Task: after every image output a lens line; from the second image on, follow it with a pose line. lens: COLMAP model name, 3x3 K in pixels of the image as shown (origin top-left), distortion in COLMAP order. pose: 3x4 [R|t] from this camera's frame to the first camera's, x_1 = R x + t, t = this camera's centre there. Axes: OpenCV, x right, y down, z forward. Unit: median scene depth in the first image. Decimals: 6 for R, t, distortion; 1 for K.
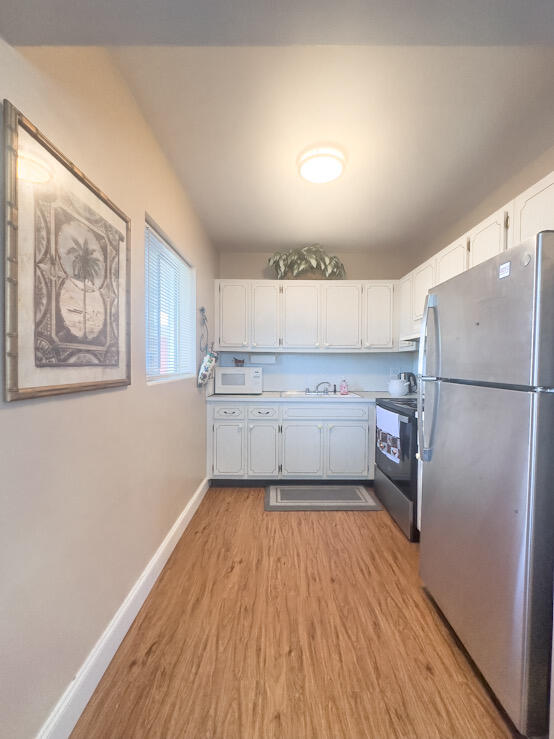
lens RADIAL K [[299.7, 0, 277.0], [0, 299.7, 369.5], [0, 0, 1]] dist [-0.000537, 0.000011]
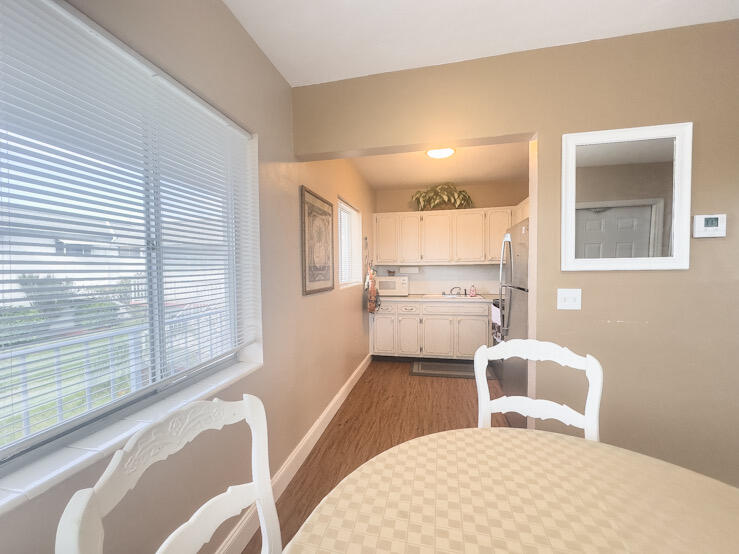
lens RADIAL K [[299.7, 0, 369.5], [0, 299.7, 277.0], [0, 0, 1]] dist [-0.000537, 0.000011]
pose [[0.978802, -0.010824, -0.204520, 0.061875], [0.012529, 0.999897, 0.007043, -0.017731], [0.204423, -0.009456, 0.978837, -0.396609]]
